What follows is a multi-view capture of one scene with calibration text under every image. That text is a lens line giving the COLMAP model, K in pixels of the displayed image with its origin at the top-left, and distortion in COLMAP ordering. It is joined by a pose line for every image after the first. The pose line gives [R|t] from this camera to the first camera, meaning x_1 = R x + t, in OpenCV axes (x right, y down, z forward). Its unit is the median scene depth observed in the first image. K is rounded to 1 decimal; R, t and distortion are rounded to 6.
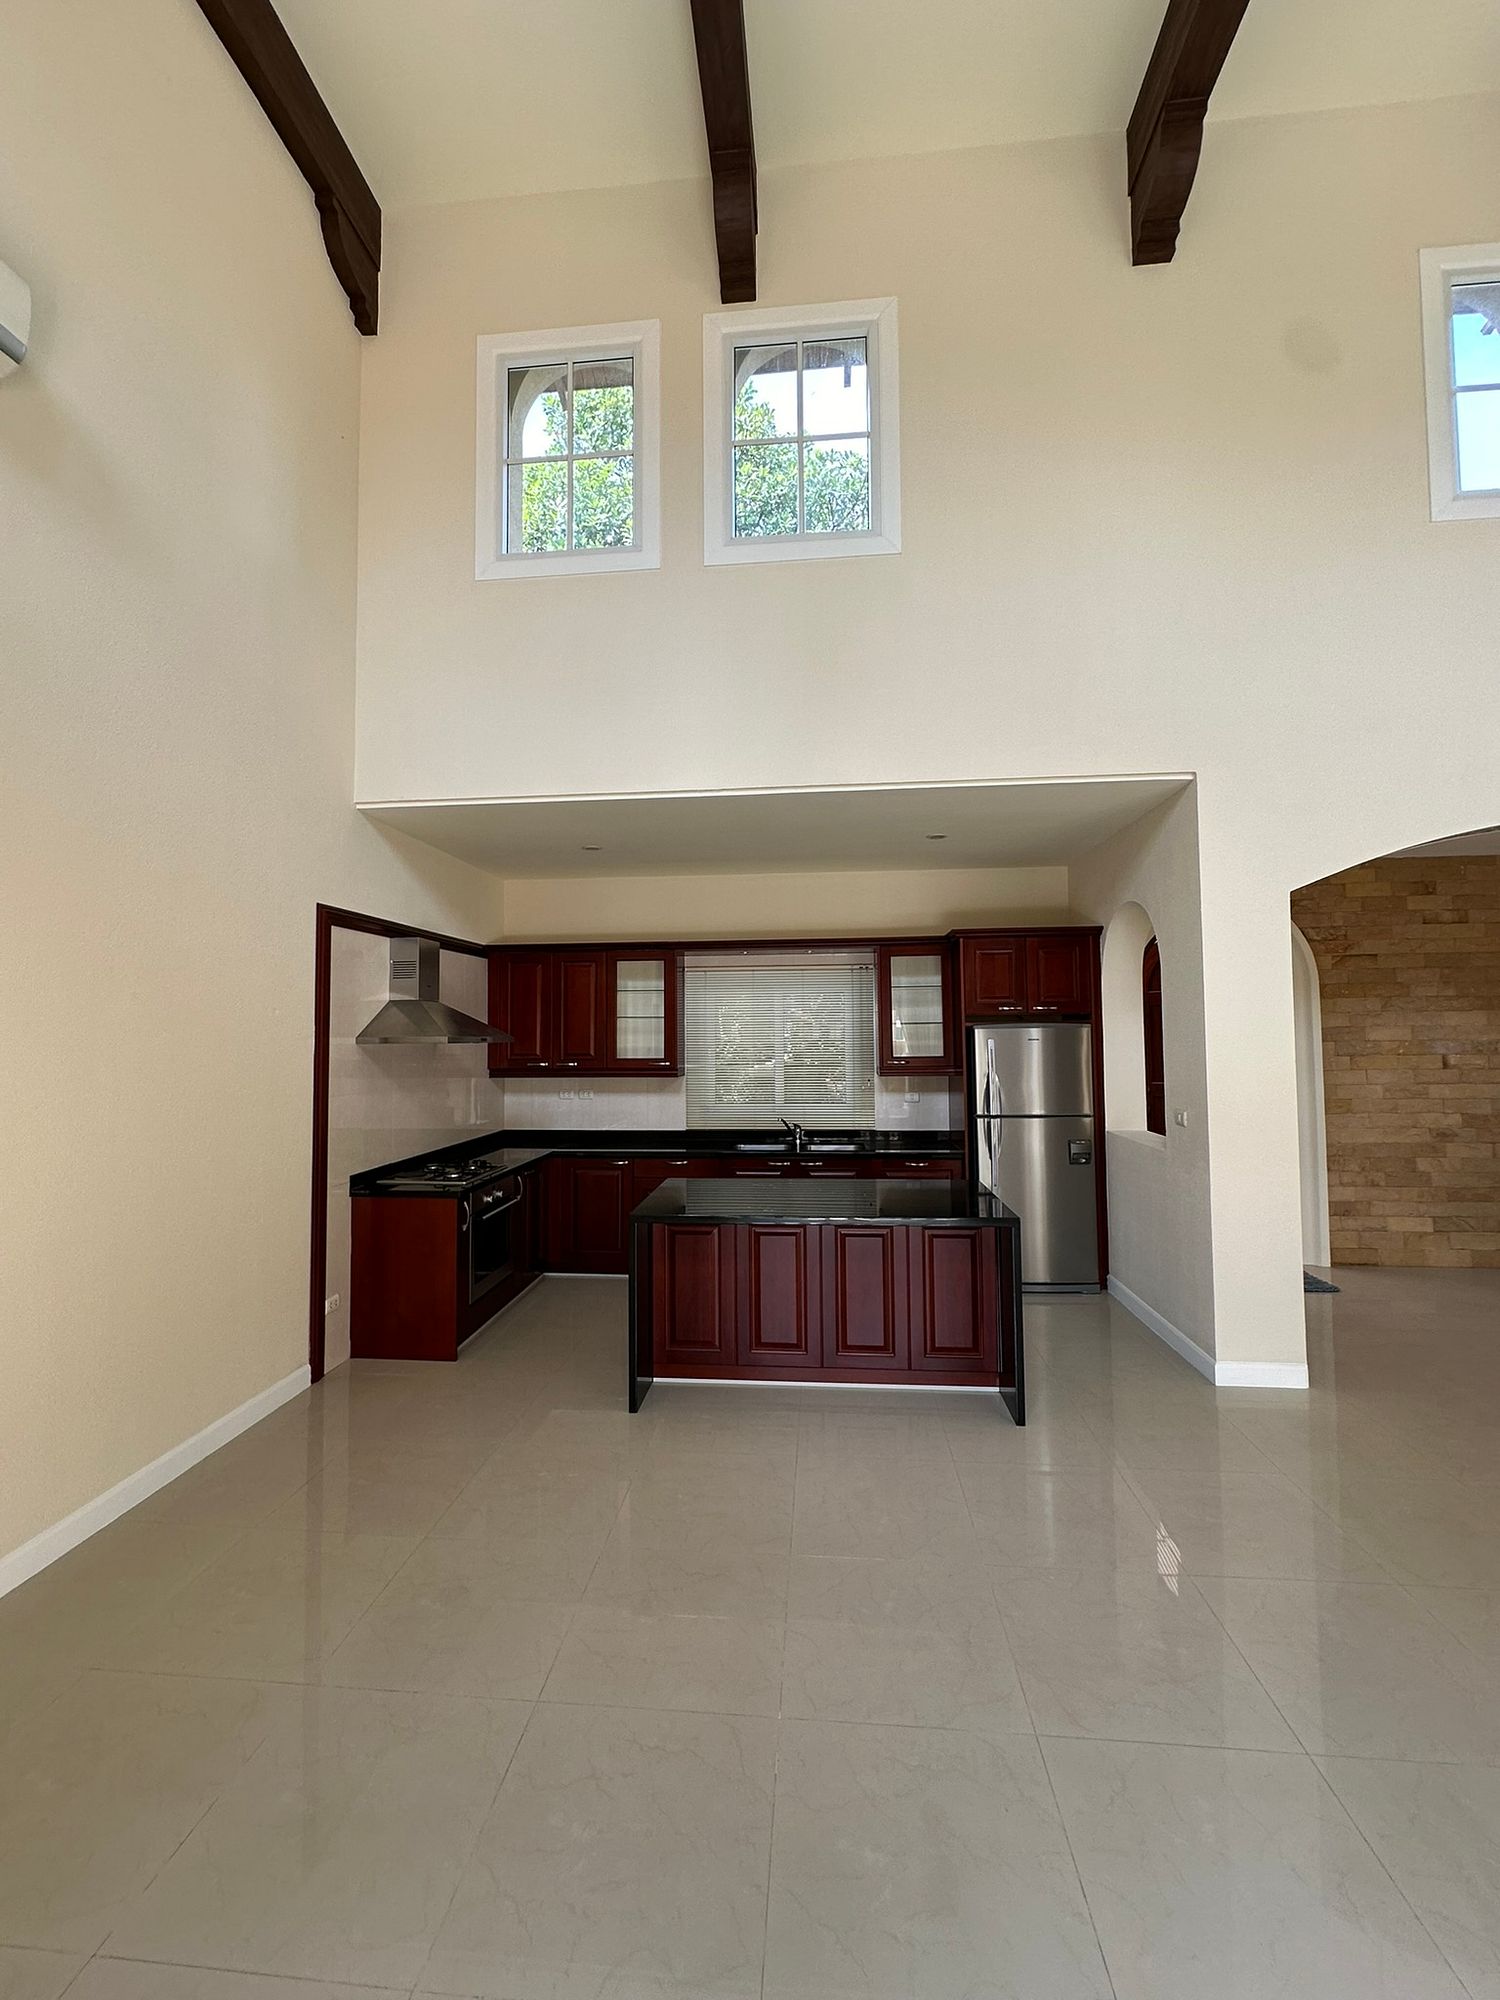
lens RADIAL K [[797.6, 0, 746.6], [0, 797.6, 998.2], [0, 0, 1]] dist [-0.002475, 0.000455]
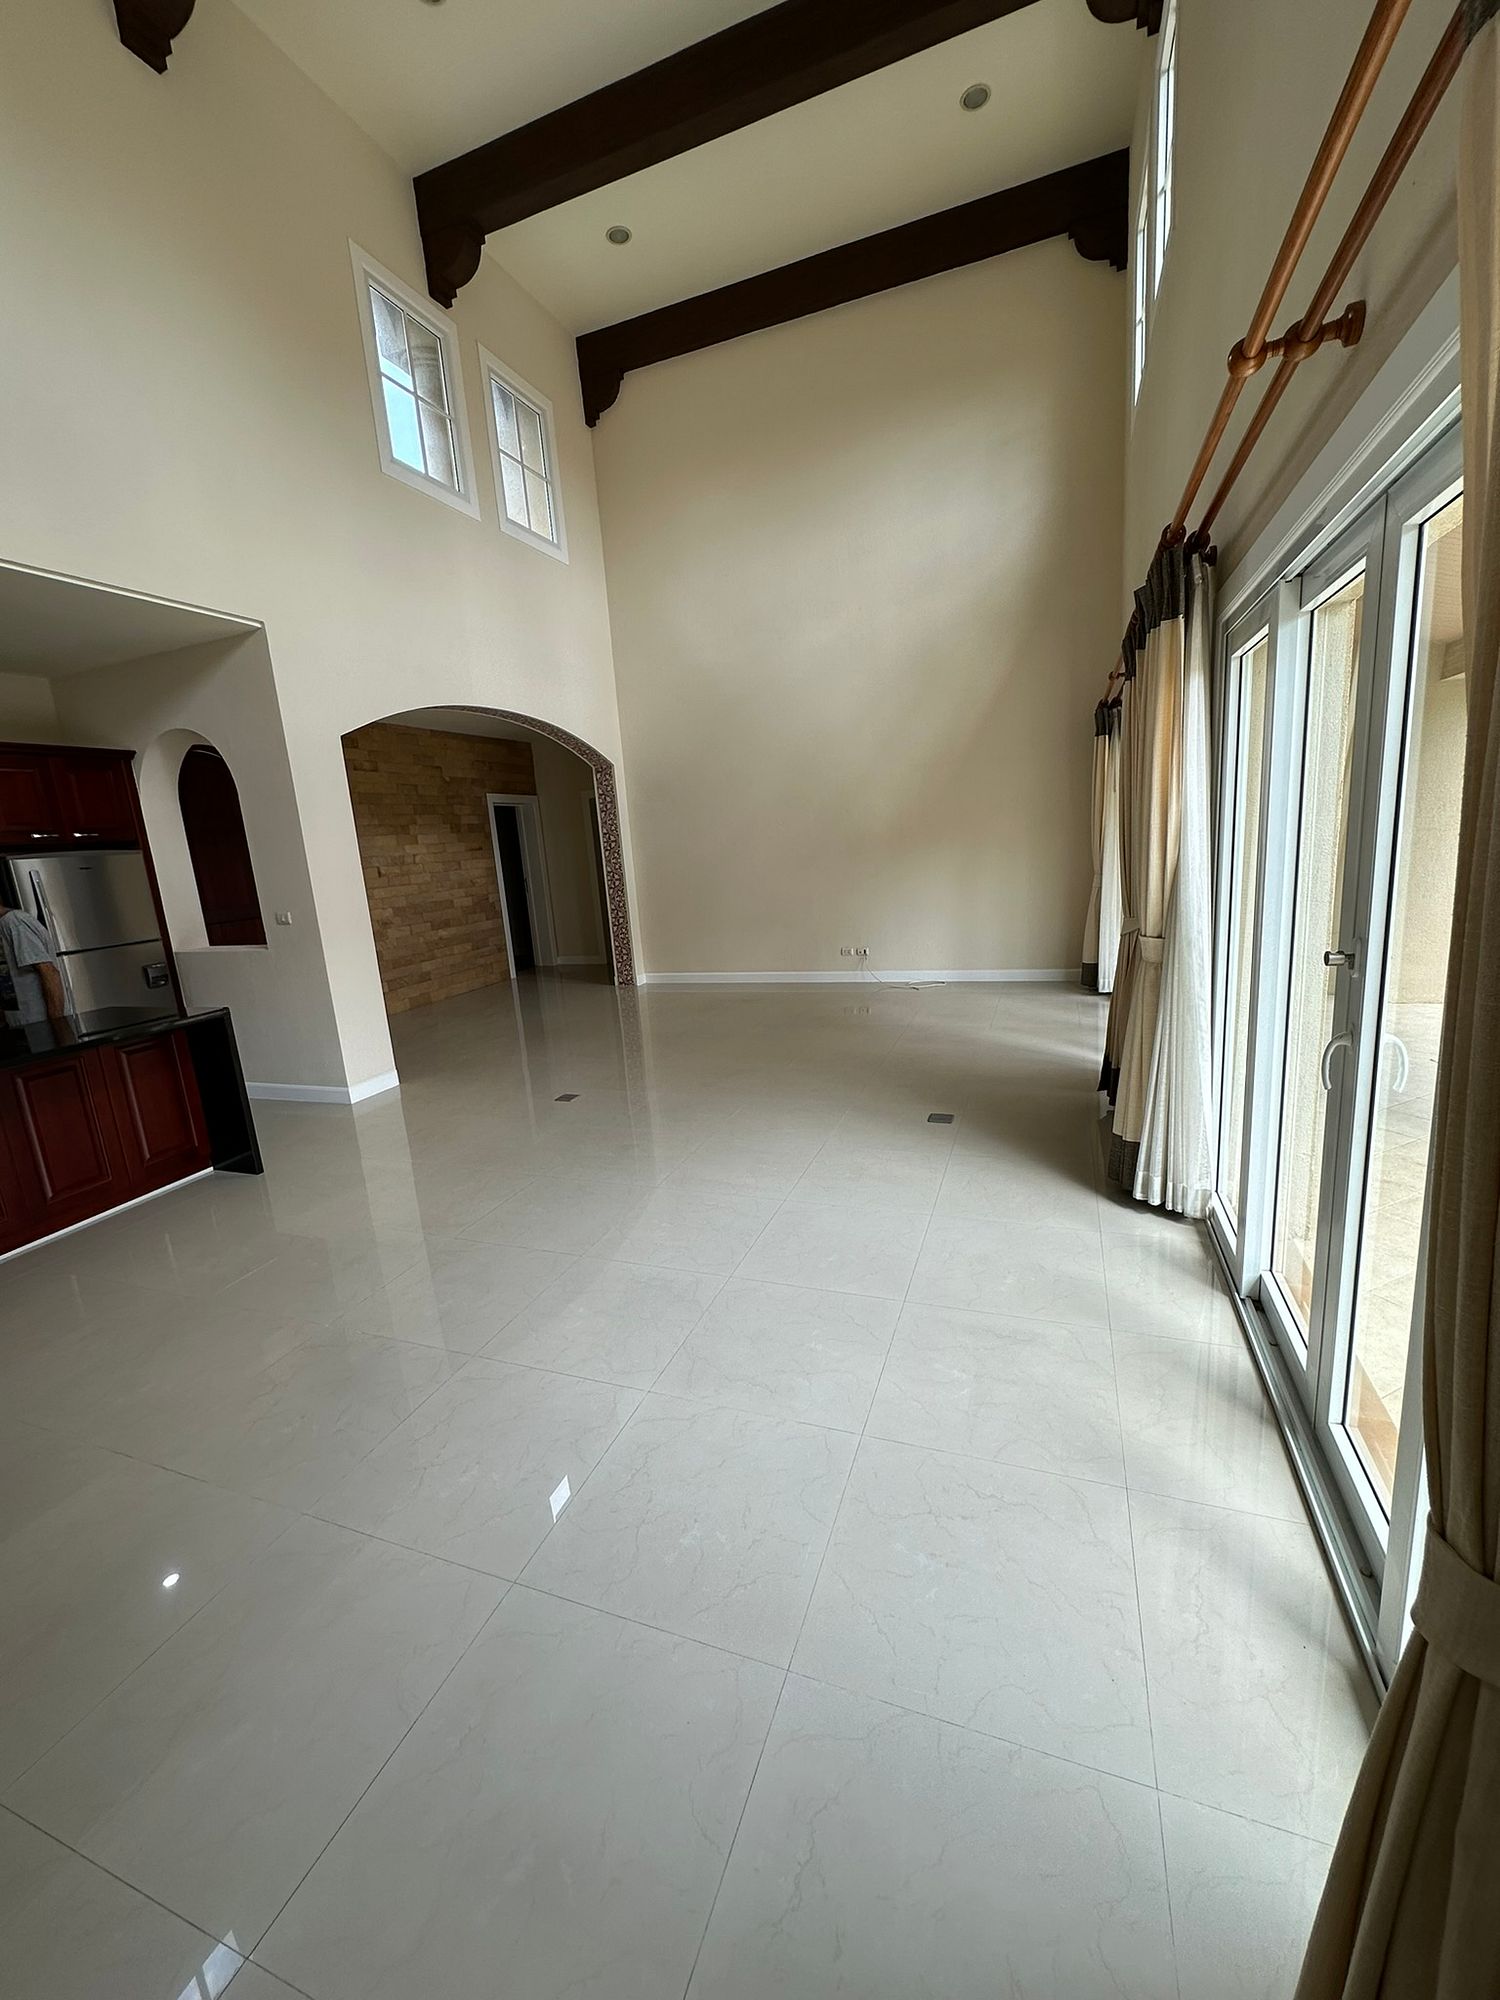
lens RADIAL K [[797.6, 0, 749.6], [0, 797.6, 1000.3], [0, 0, 1]] dist [-0.002475, 0.000455]
pose [[0.264170, -0.205165, 0.942402, -0.352040], [0.031347, 0.978423, 0.204220, 0.035891], [-0.963967, -0.024408, 0.264902, -0.018370]]
